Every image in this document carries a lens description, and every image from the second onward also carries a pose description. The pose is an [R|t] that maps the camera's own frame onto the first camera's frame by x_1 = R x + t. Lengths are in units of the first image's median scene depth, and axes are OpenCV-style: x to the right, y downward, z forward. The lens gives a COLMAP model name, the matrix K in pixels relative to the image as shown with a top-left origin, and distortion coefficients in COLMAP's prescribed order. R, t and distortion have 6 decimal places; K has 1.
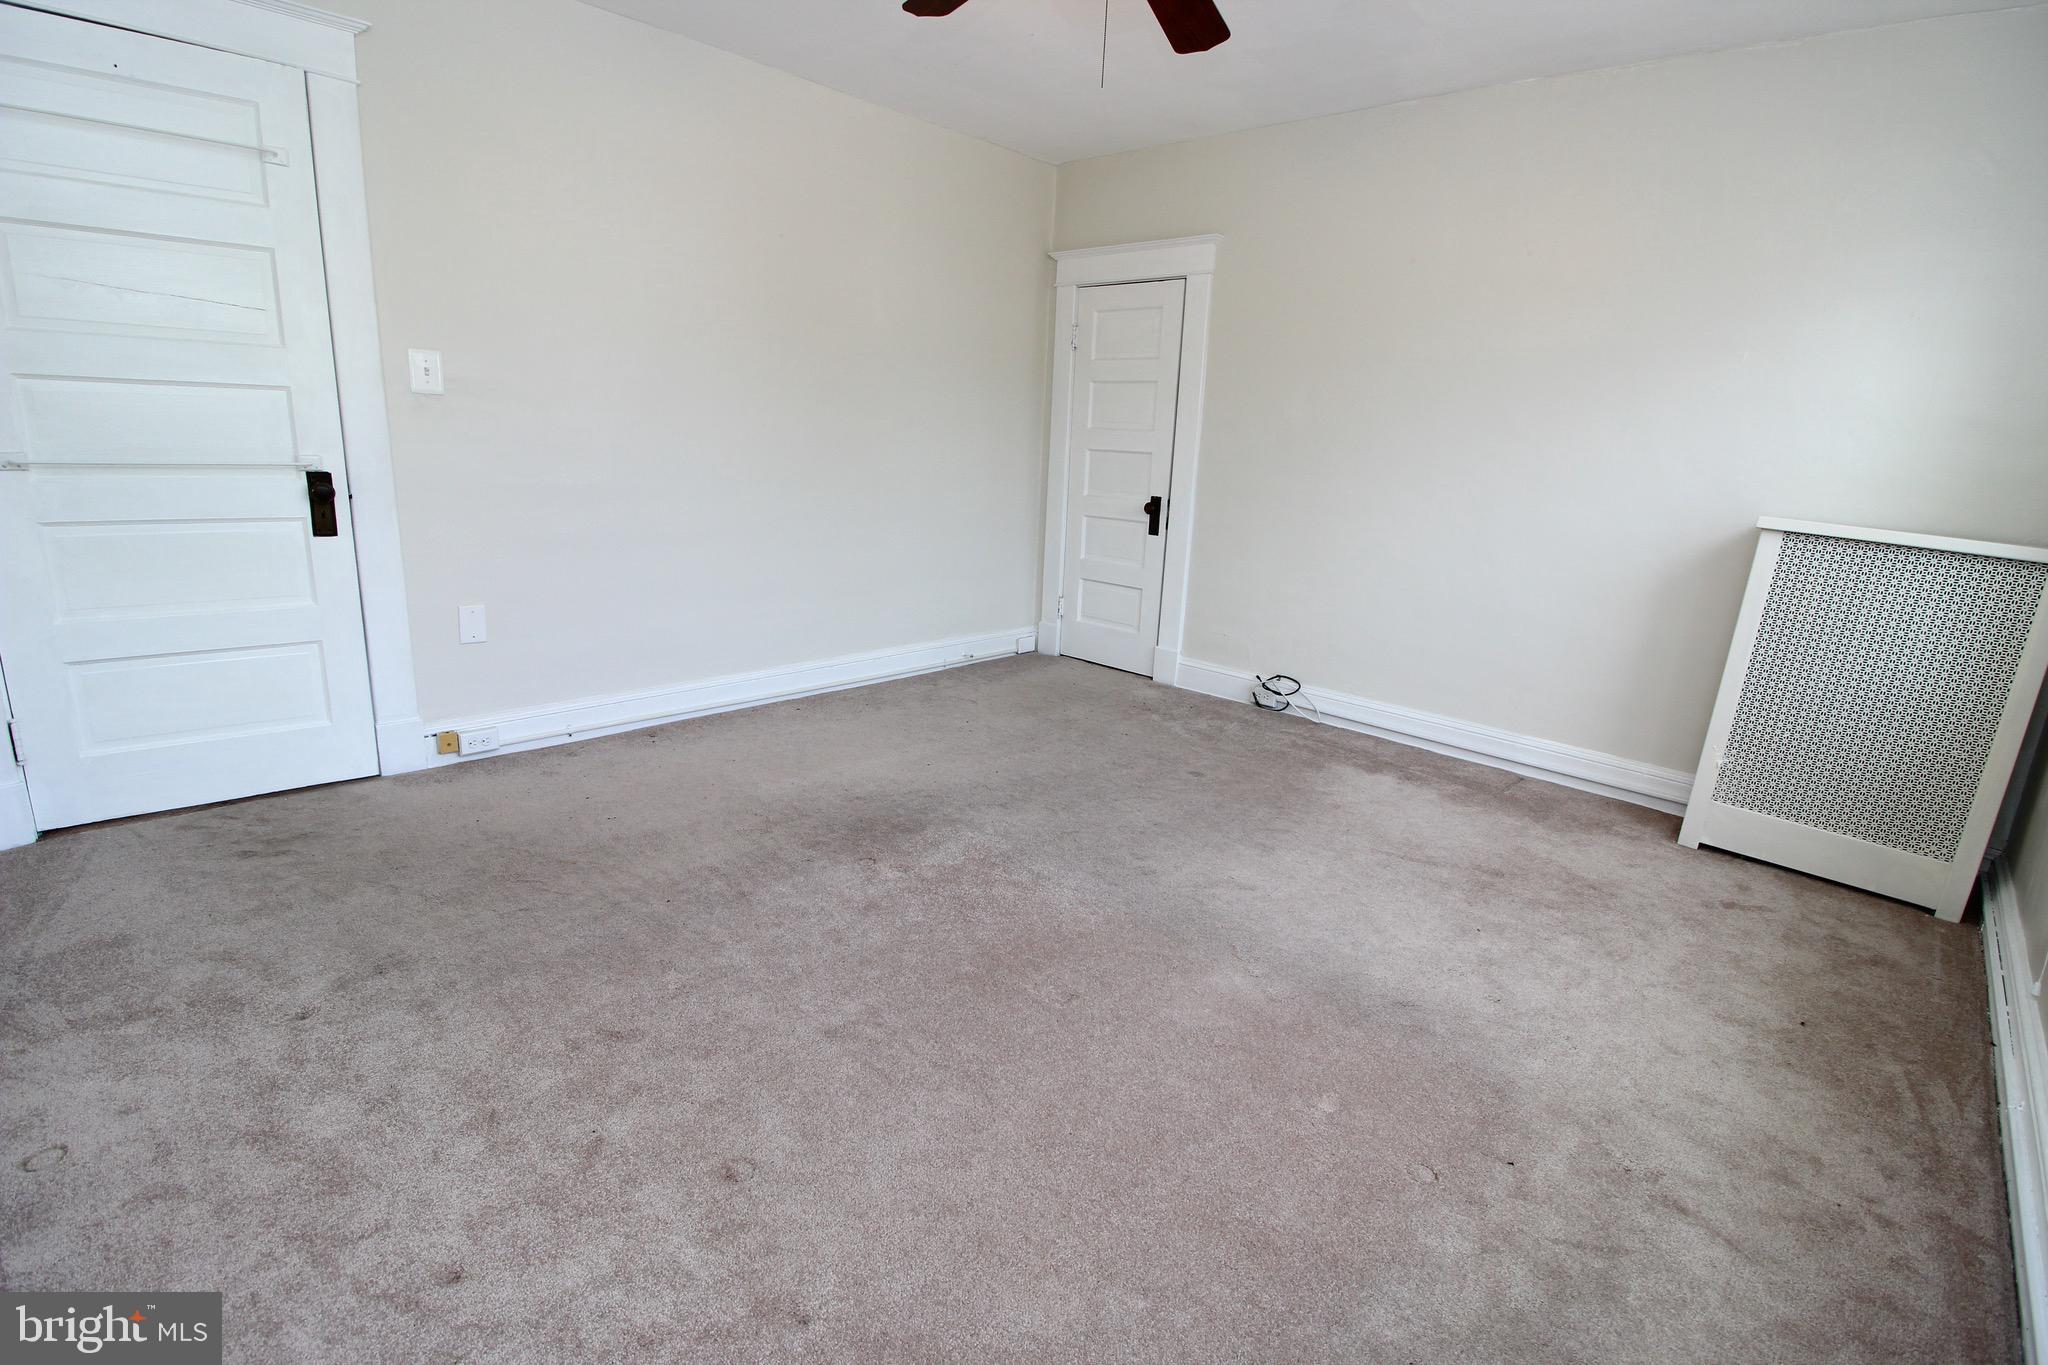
lens RADIAL K [[950.0, 0, 1022.7], [0, 950.0, 680.0], [0, 0, 1]] dist [0.003141, -0.011514]
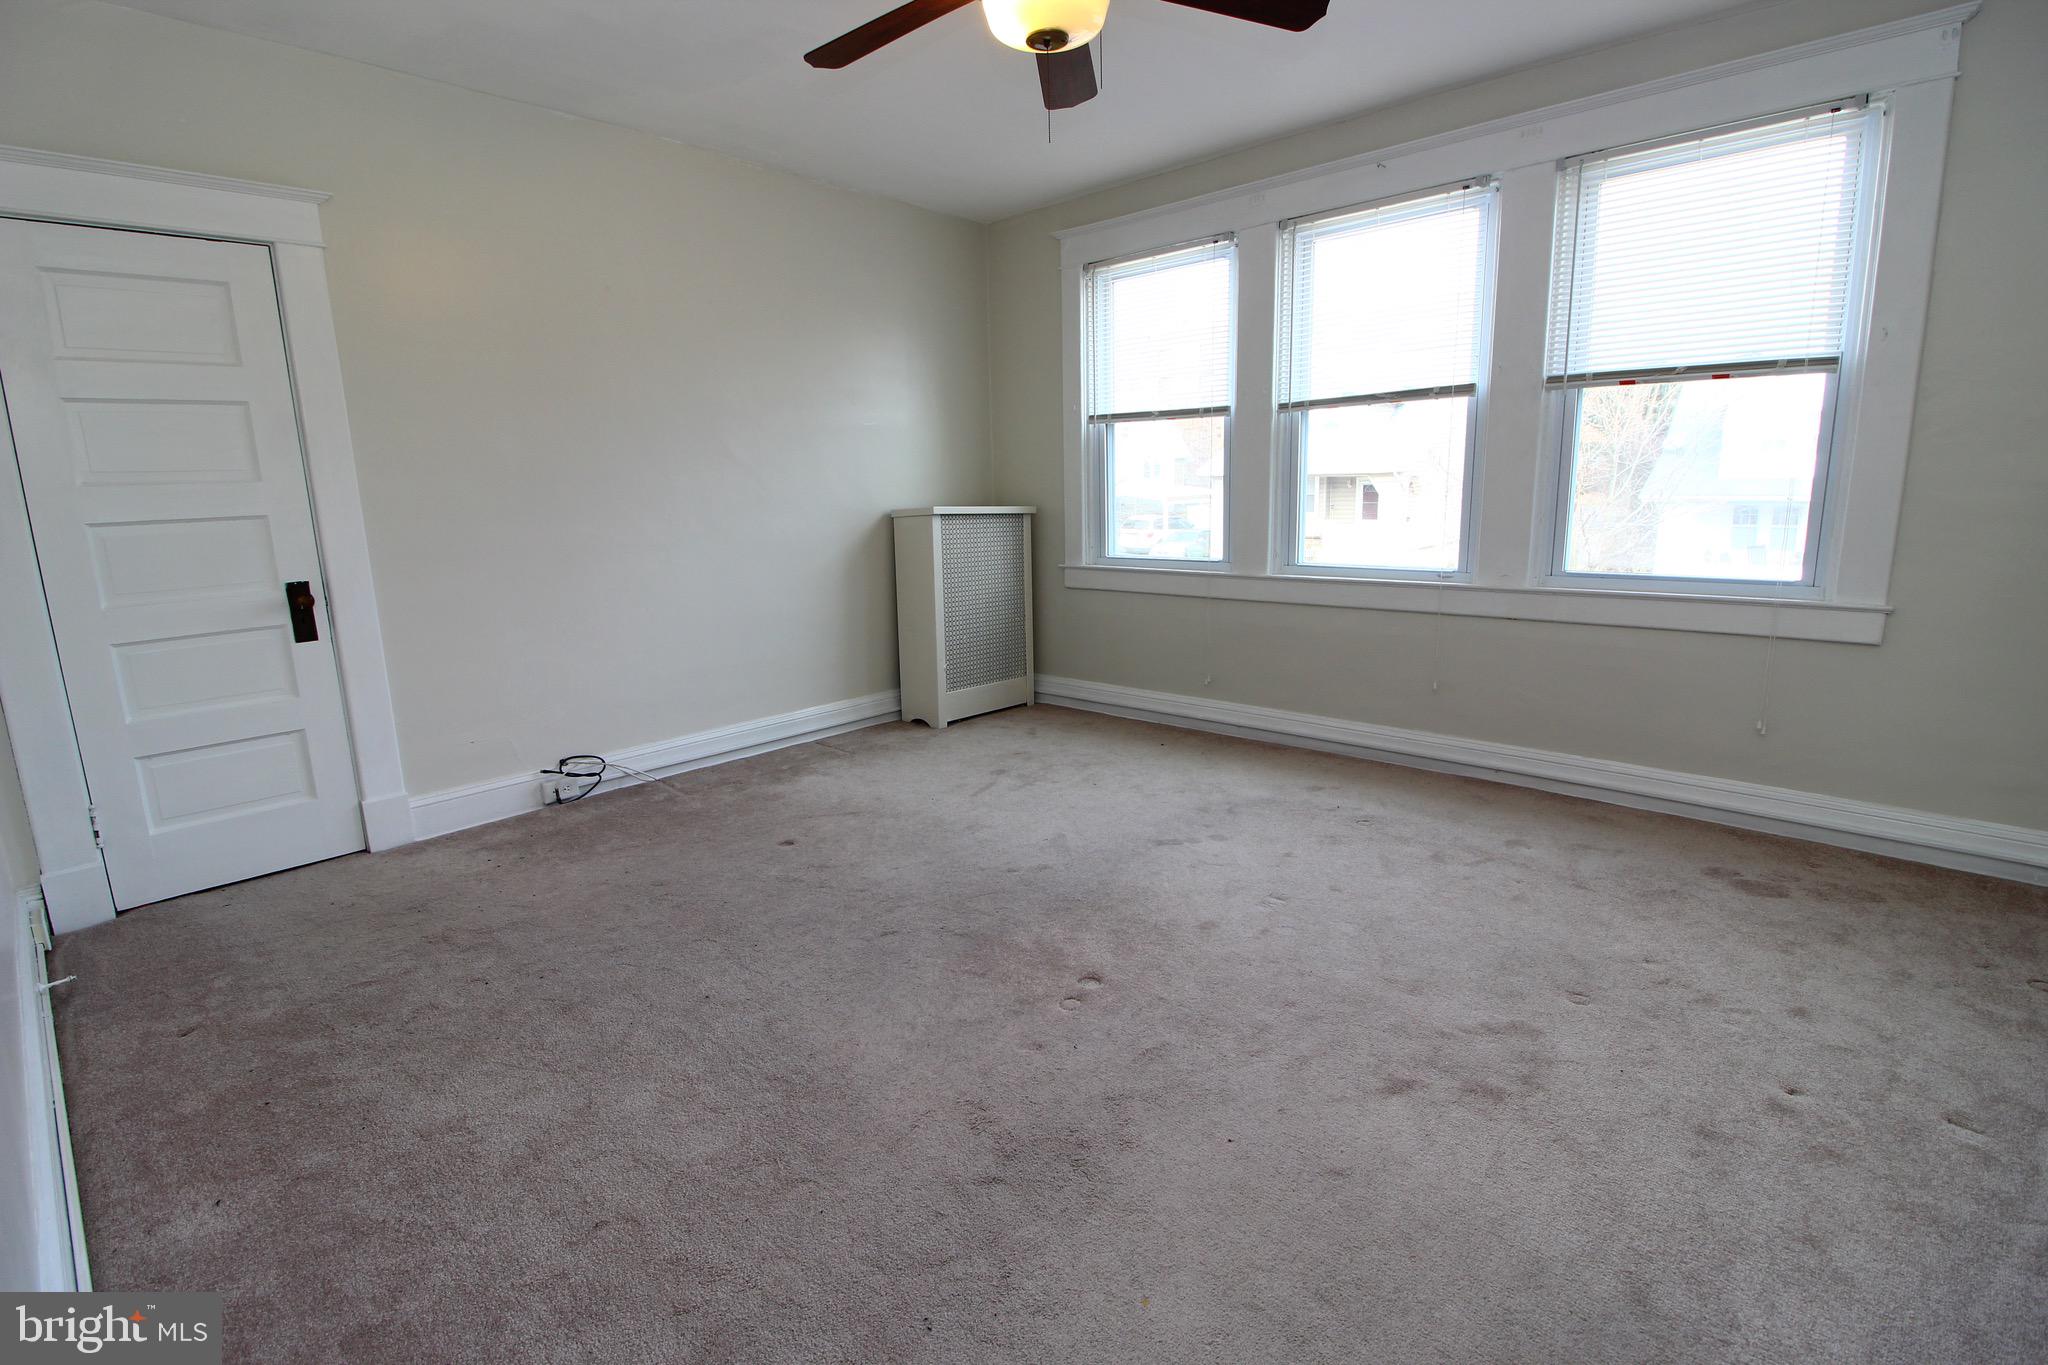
lens RADIAL K [[951.7, 0, 1024.0], [0, 951.7, 682.5], [0, 0, 1]] dist [-0.001319, -0.008660]
pose [[-0.002116, -0.256332, 0.966586, -0.972108], [0.276508, 0.928753, 0.246904, -0.301687], [-0.961009, 0.267791, 0.068913, 0.999932]]
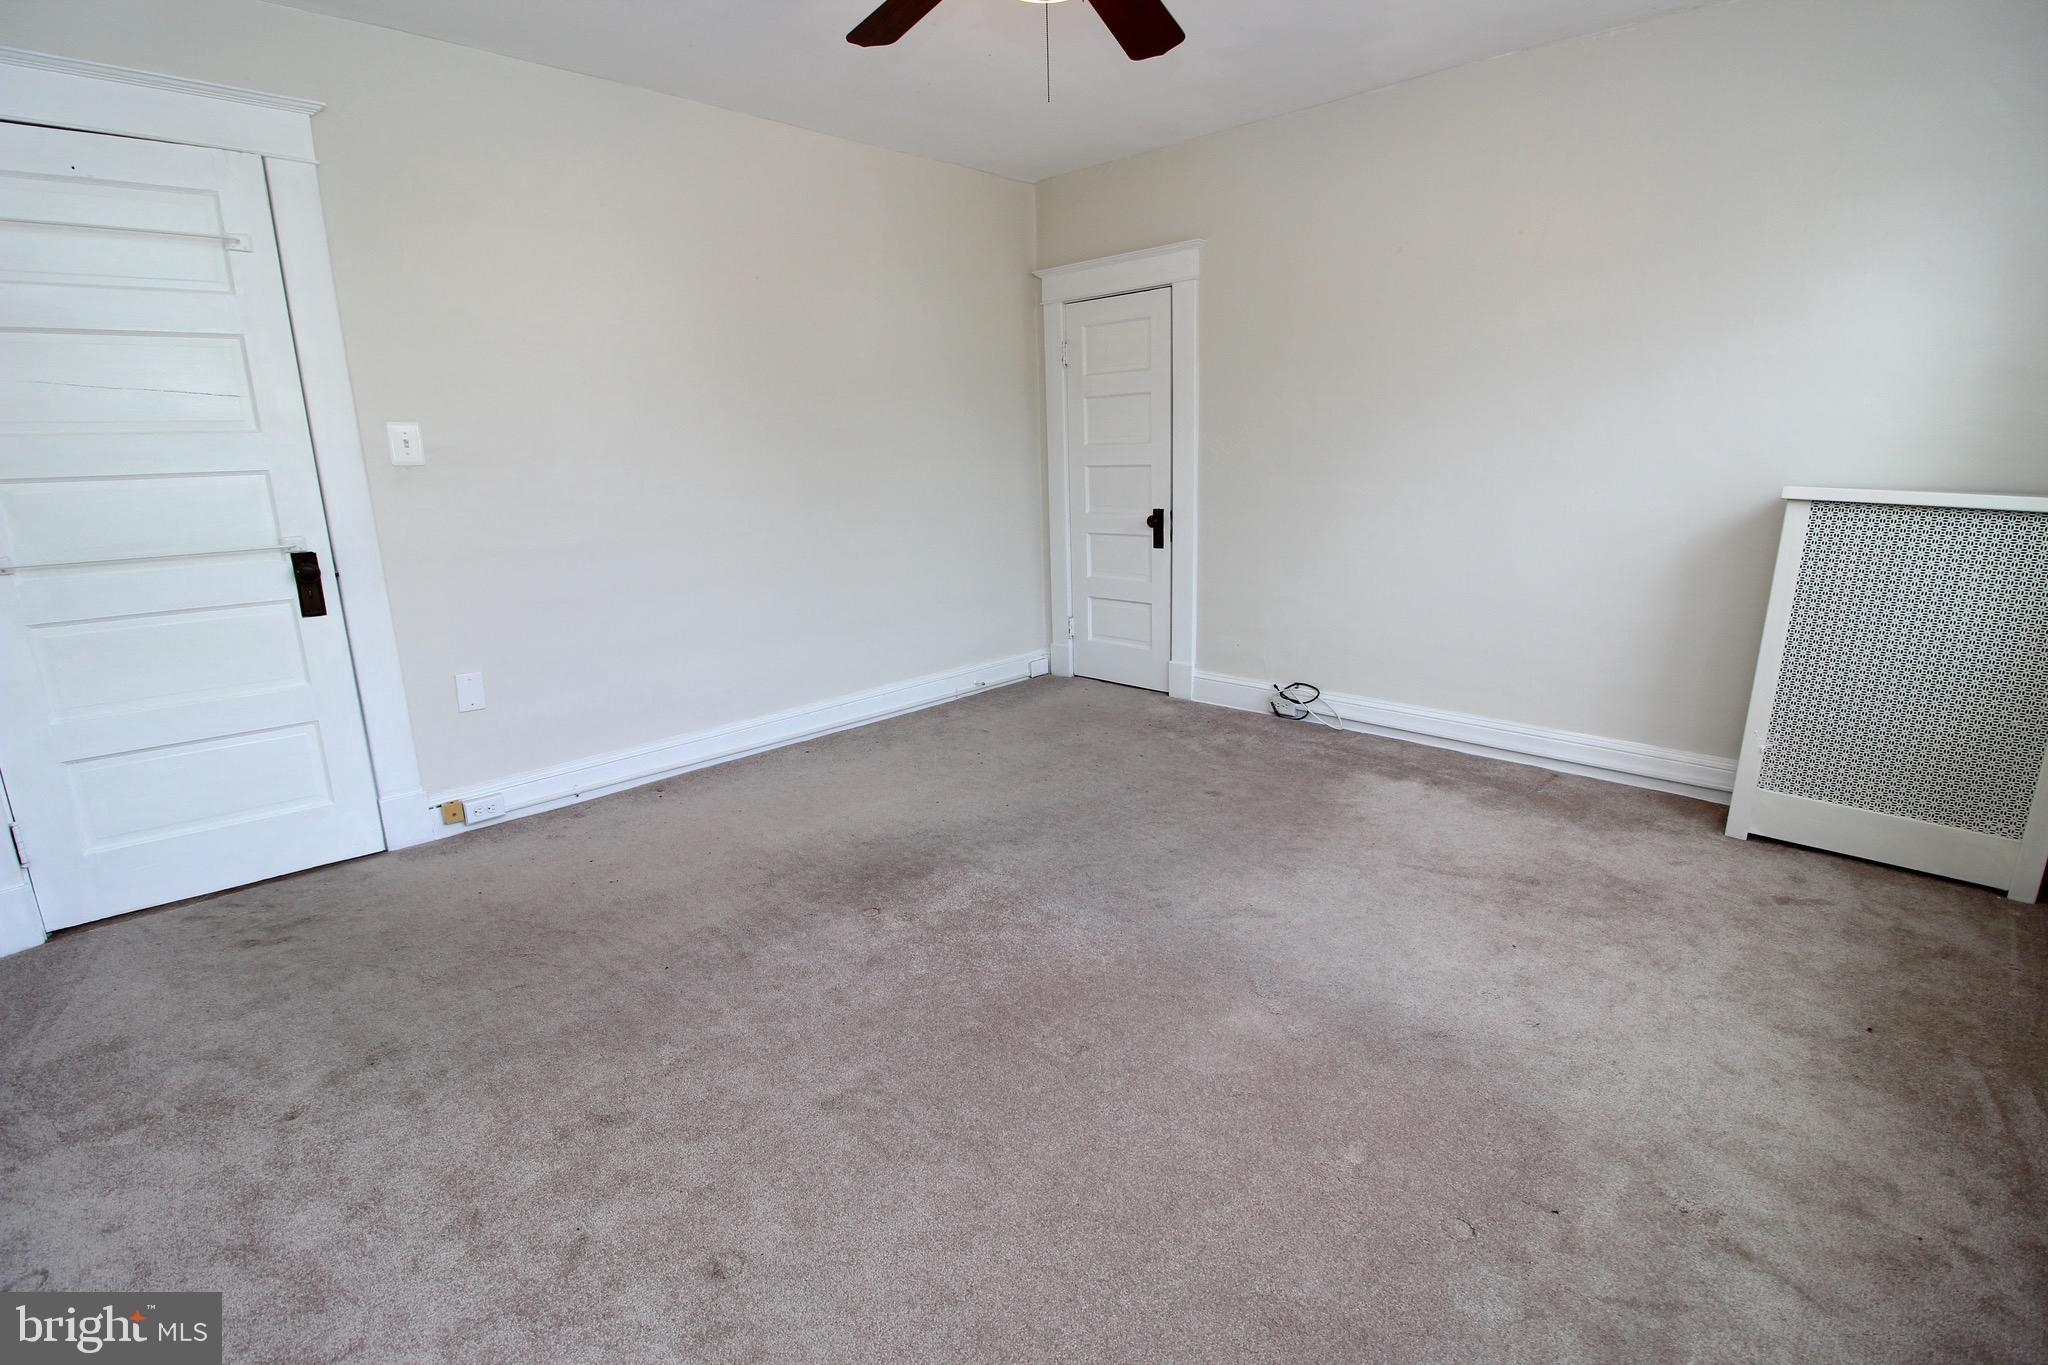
lens RADIAL K [[951.7, 0, 1024.0], [0, 951.7, 682.5], [0, 0, 1]] dist [-0.001319, -0.008660]
pose [[0.997049, -0.069496, -0.032608, 0.043712], [0.069035, 0.997501, -0.015049, -0.018849], [0.033573, 0.012753, 0.999355, 0.035257]]
